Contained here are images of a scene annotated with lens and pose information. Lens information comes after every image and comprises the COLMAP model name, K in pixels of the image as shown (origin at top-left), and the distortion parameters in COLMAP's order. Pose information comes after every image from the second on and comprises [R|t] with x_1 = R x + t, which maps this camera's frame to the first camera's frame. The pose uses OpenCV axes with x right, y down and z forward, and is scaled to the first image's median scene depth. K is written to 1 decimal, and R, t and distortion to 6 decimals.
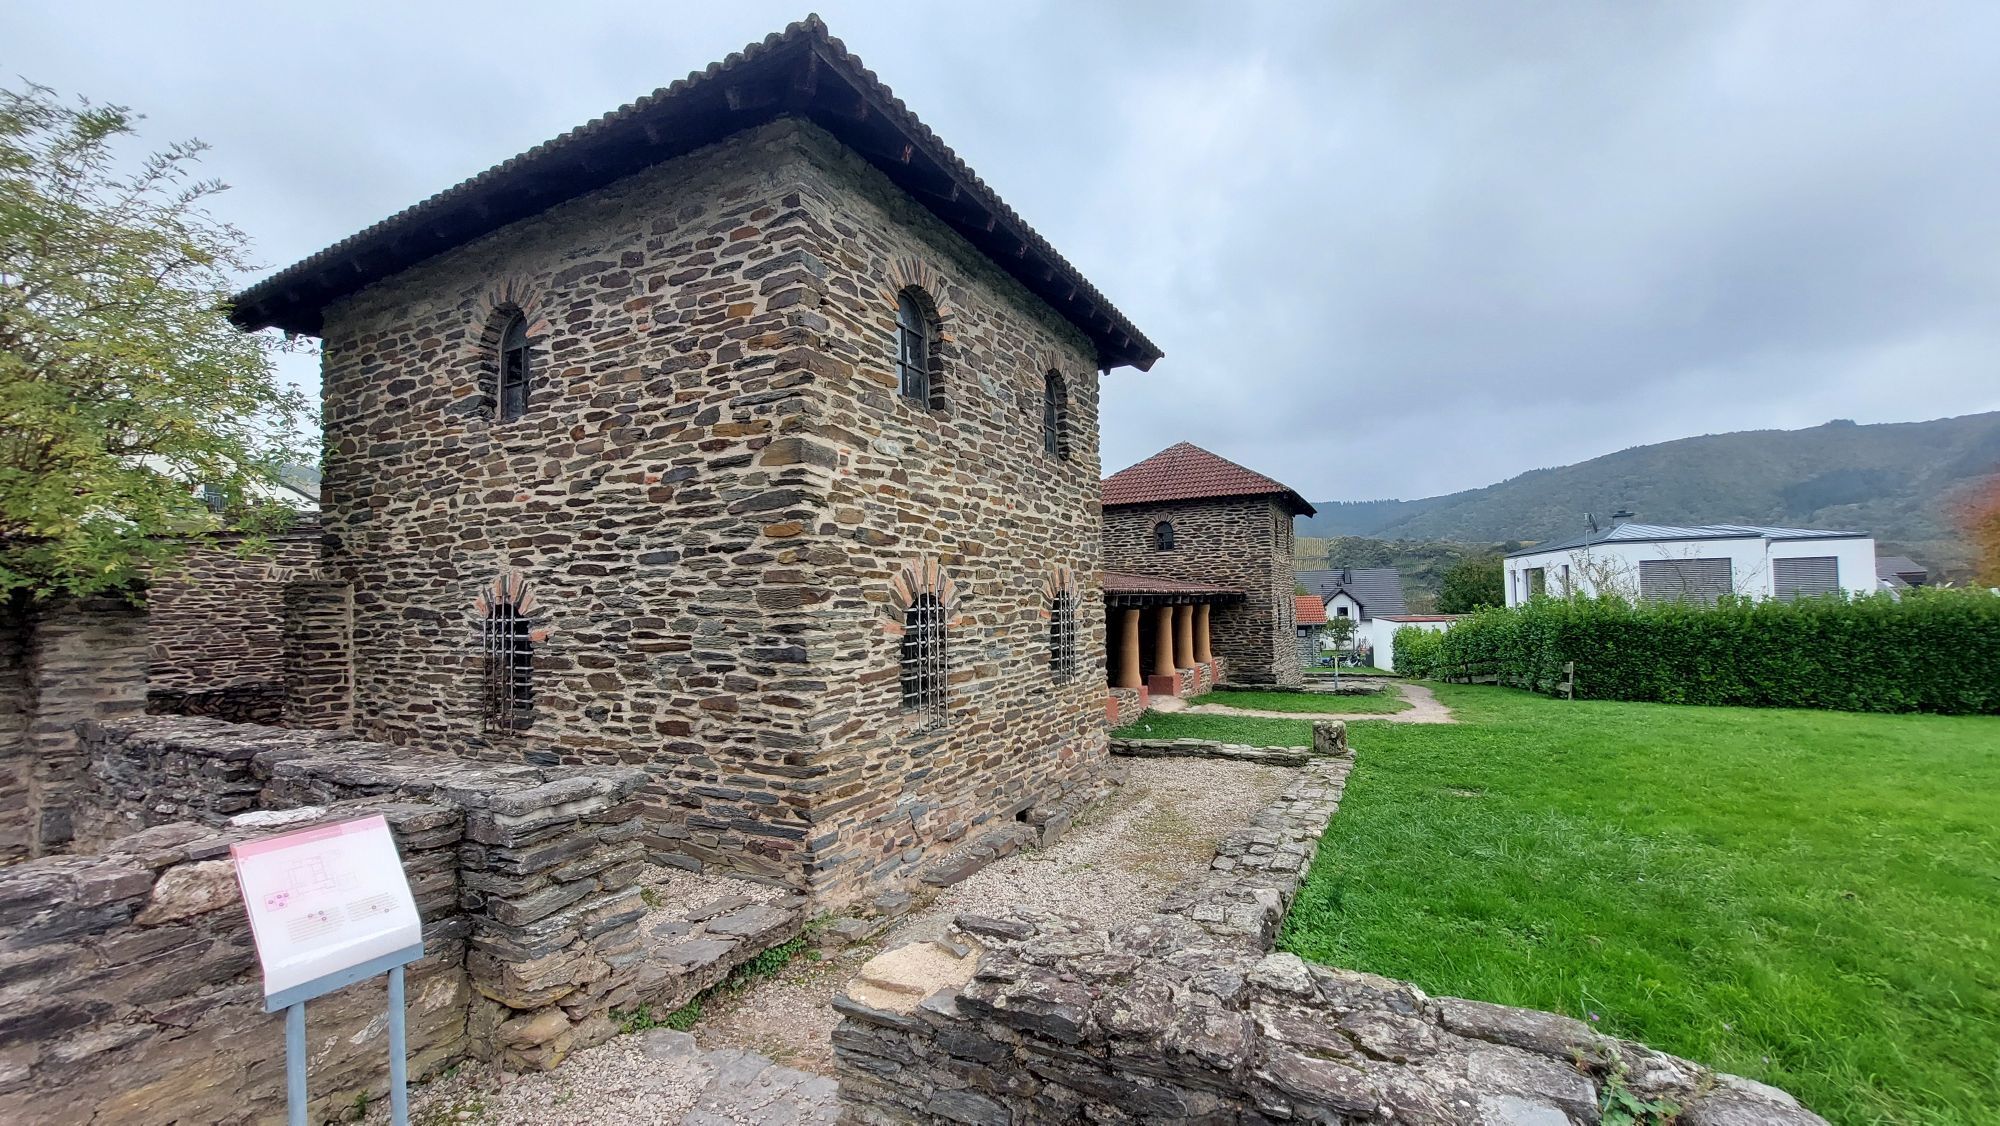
lens RADIAL K [[778.2, 0, 1008.2], [0, 778.2, 566.6], [0, 0, 1]] dist [-0.019442, 0.000113]
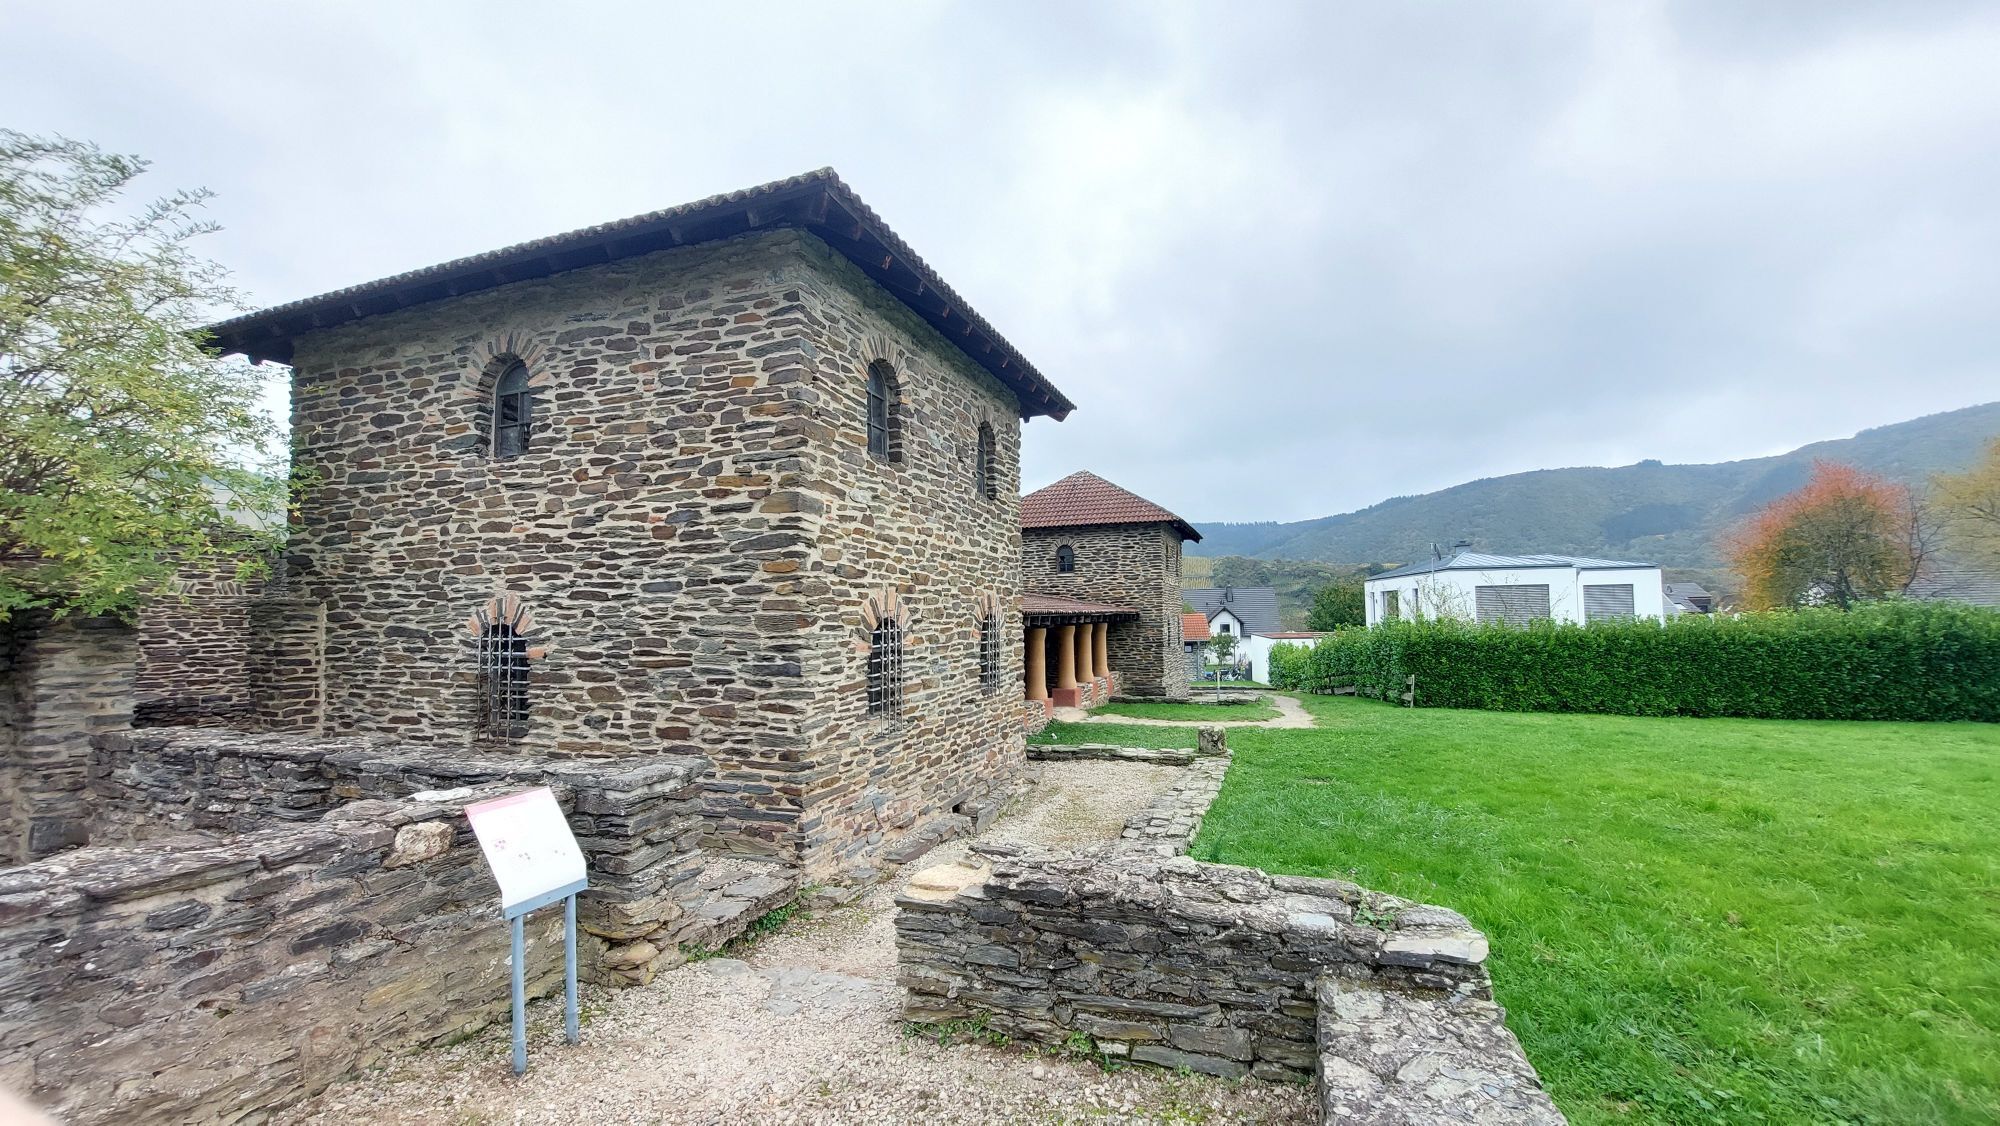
lens RADIAL K [[778.2, 0, 1004.3], [0, 778.2, 566.0], [0, 0, 1]] dist [-0.019442, 0.000113]
pose [[0.991535, 0.015086, 0.128963, -0.081150], [-0.012562, 0.999714, -0.020359, -0.022496], [-0.129234, 0.018566, 0.991440, -0.200319]]
